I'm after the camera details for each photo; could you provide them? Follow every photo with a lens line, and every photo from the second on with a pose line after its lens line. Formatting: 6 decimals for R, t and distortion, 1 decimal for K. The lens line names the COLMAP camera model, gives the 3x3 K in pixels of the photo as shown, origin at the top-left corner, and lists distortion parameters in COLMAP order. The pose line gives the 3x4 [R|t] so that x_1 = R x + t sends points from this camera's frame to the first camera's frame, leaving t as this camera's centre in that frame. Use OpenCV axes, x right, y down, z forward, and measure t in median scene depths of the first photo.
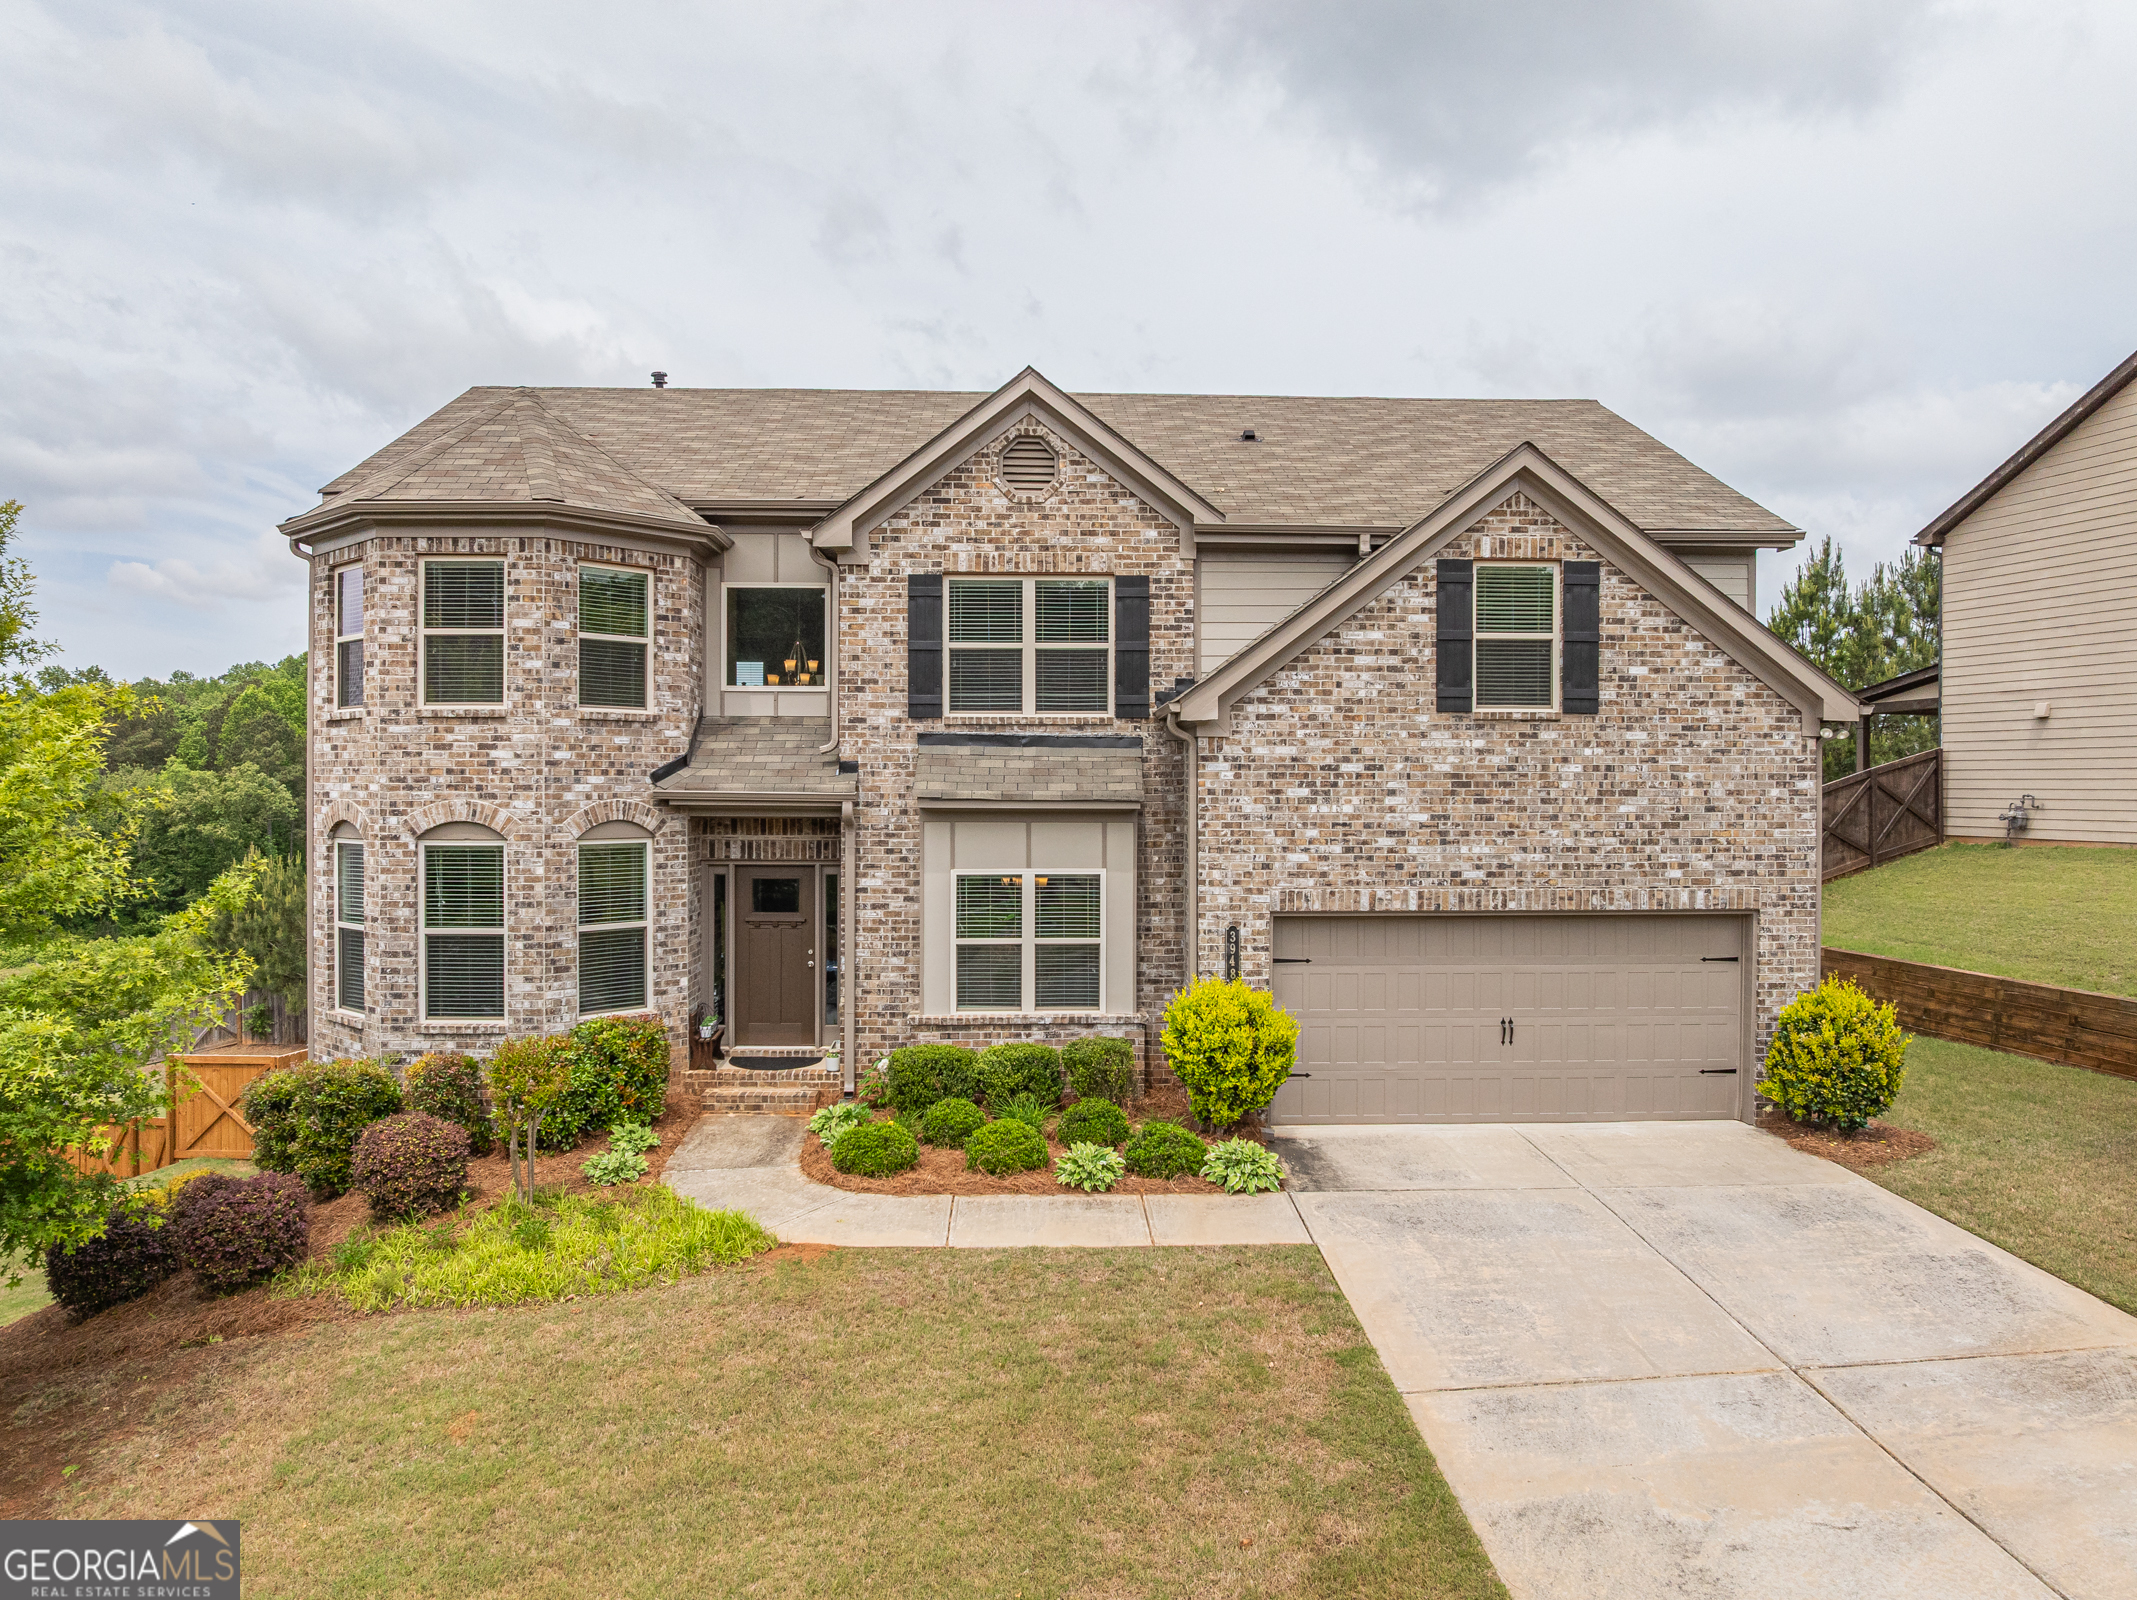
lens RADIAL K [[1506.9, 0, 1068.5], [0, 1506.9, 800.0], [0, 0, 1]] dist [-0.039439, 0.004716]
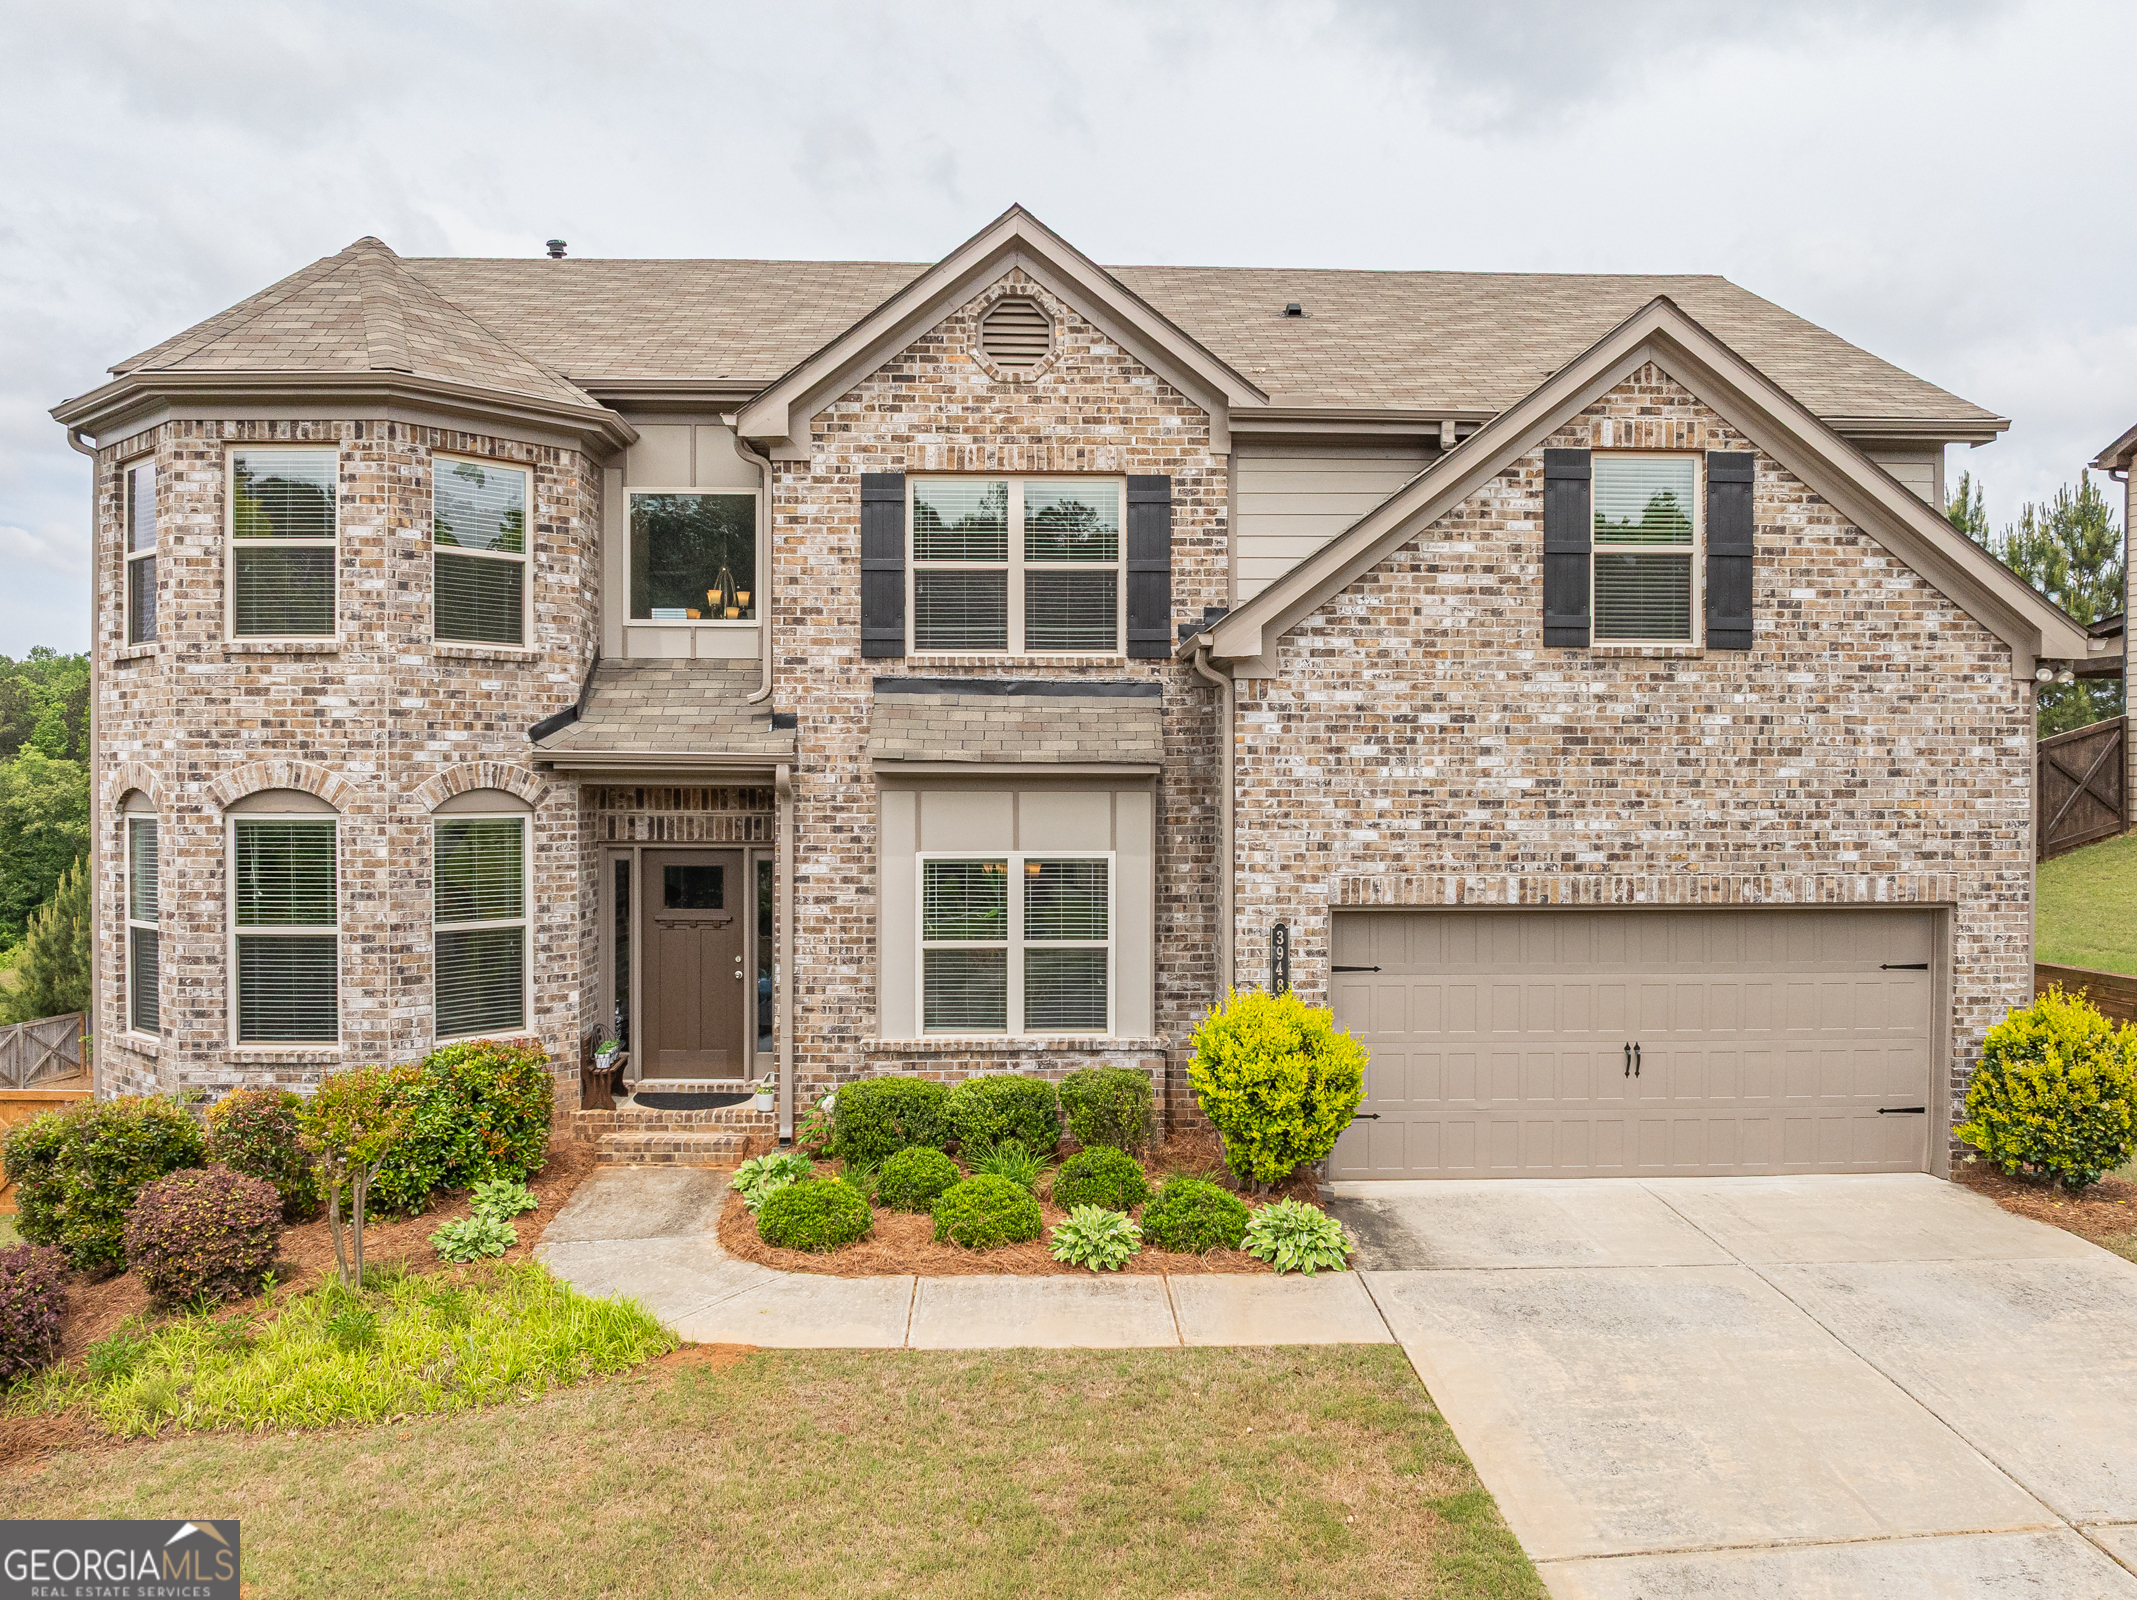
lens RADIAL K [[1721.7, 0, 1065.7], [0, 1721.7, 809.4], [0, 0, 1]] dist [-0.038548, -0.010165]
pose [[0.999999, -0.000343, 0.001132, -0.001862], [0.000335, 0.999973, 0.007408, 0.018341], [-0.001135, -0.007408, 0.999972, 0.117055]]
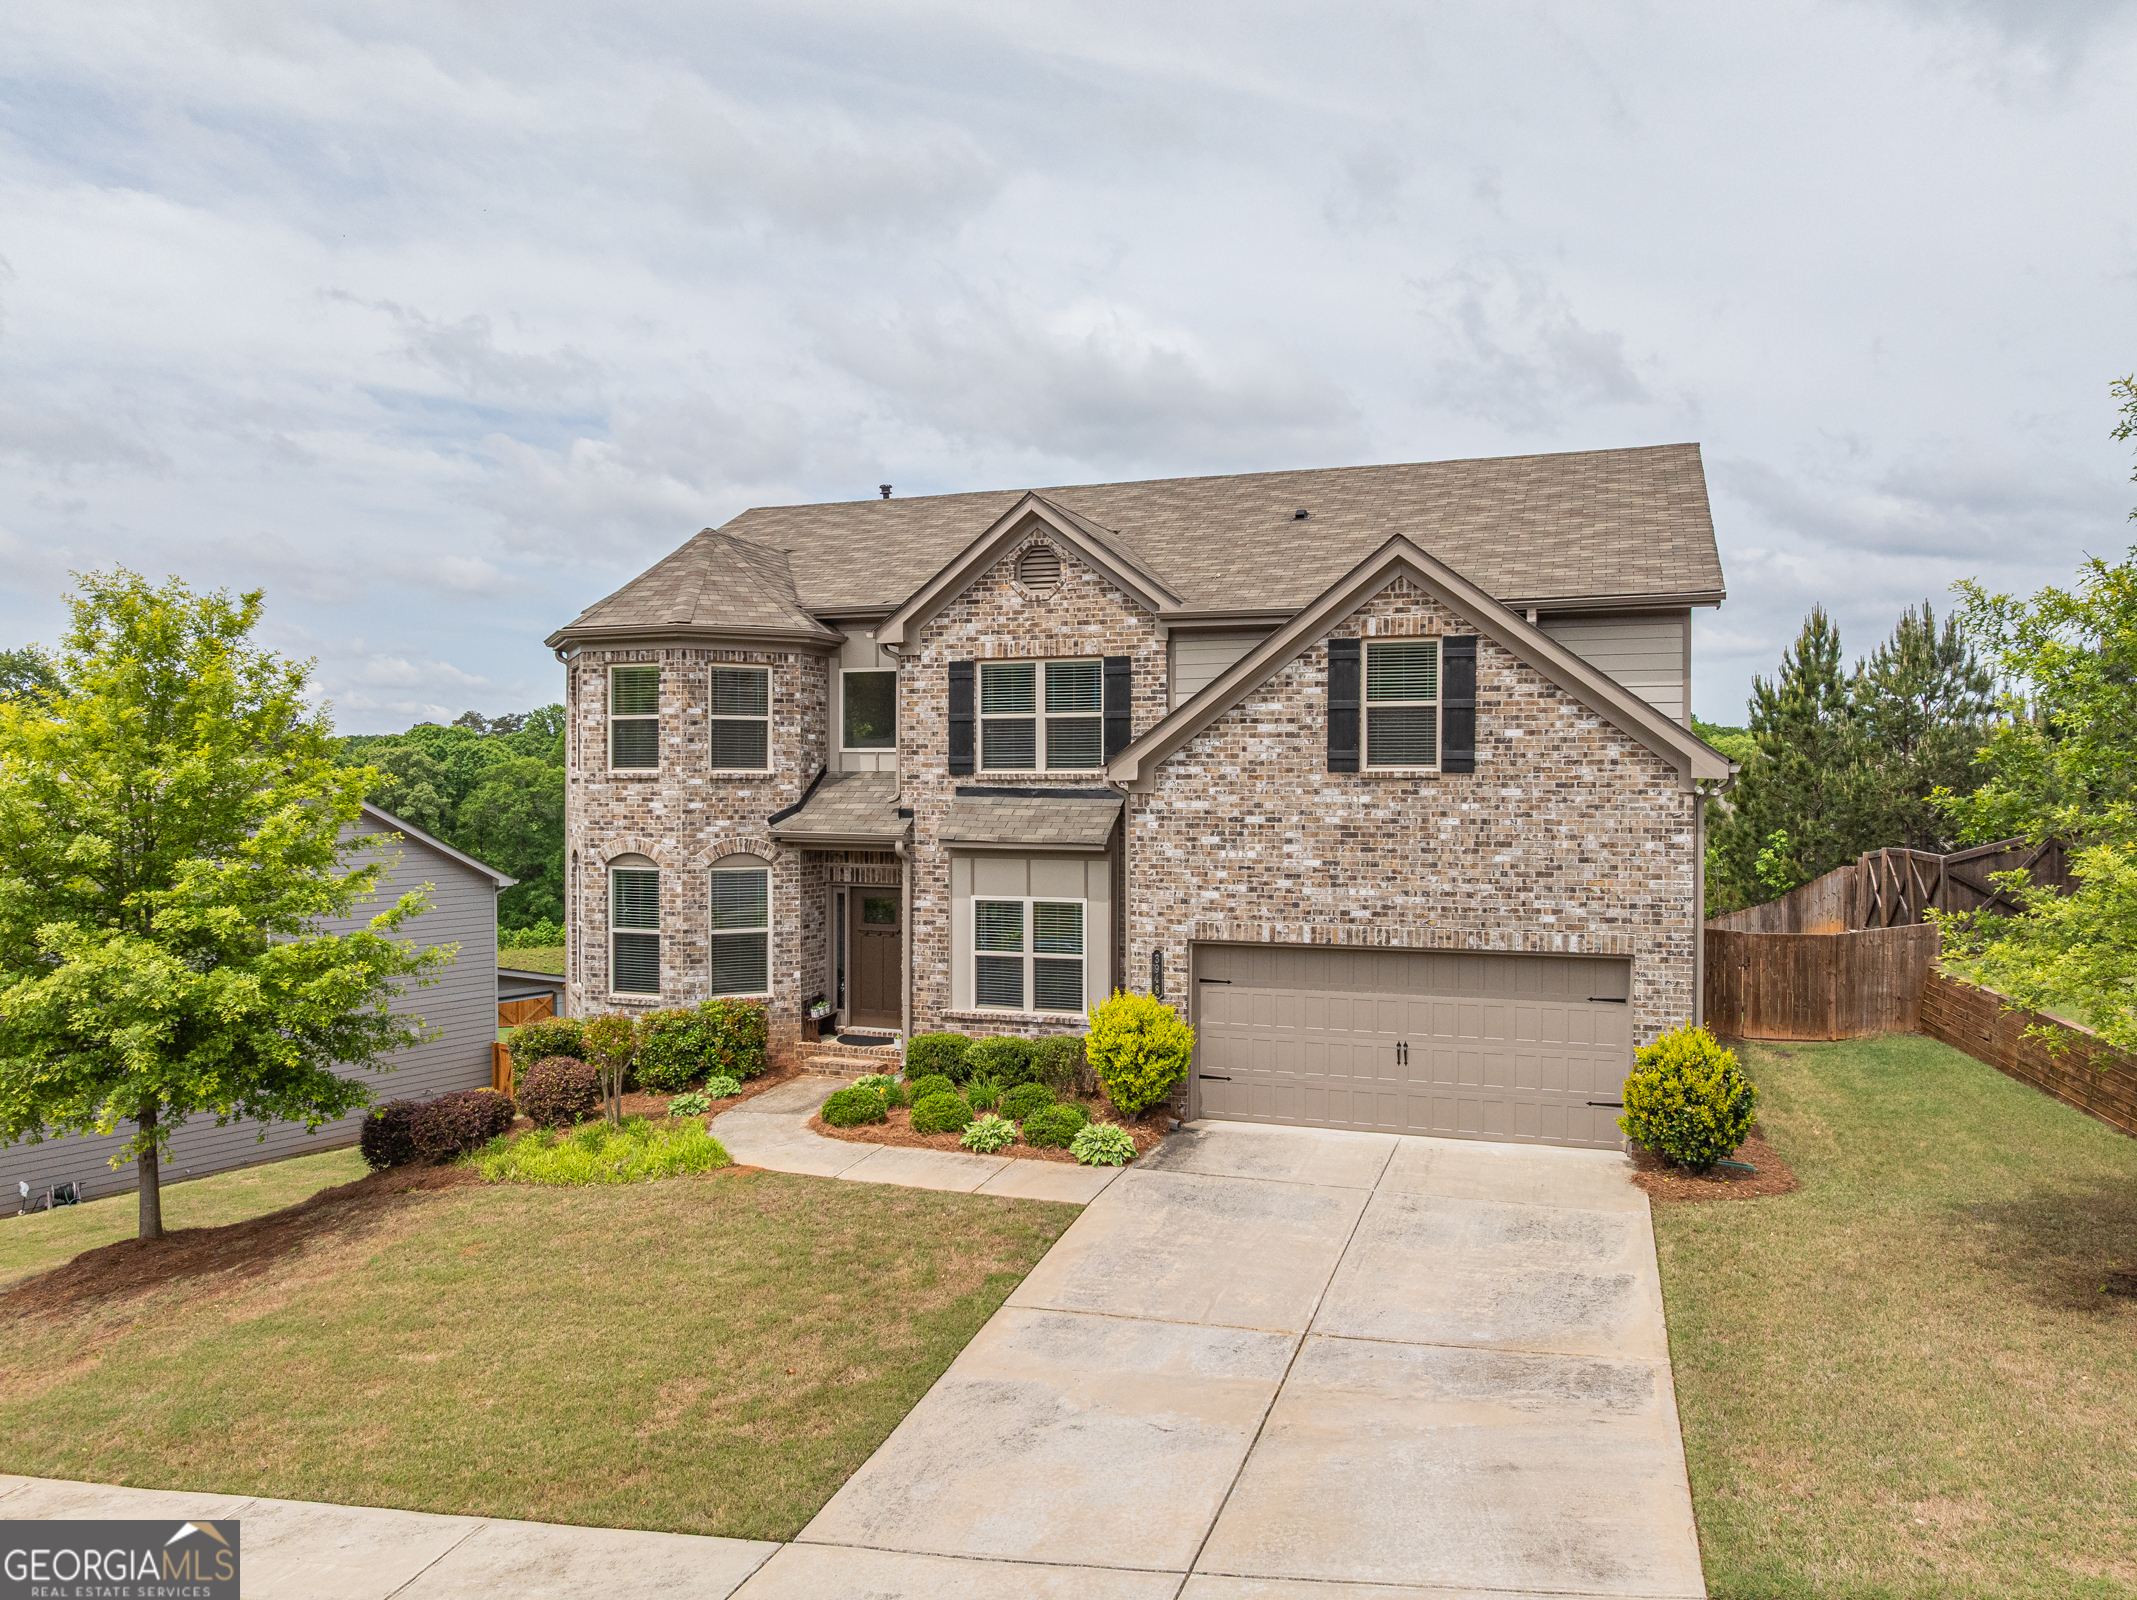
lens RADIAL K [[1506.9, 0, 1068.5], [0, 1506.9, 800.0], [0, 0, 1]] dist [-0.039439, 0.004716]
pose [[0.924465, 0.003586, -0.381249, 0.498829], [-0.002754, 0.999992, 0.002728, -0.039378], [0.381256, -0.001472, 0.924468, -0.141943]]
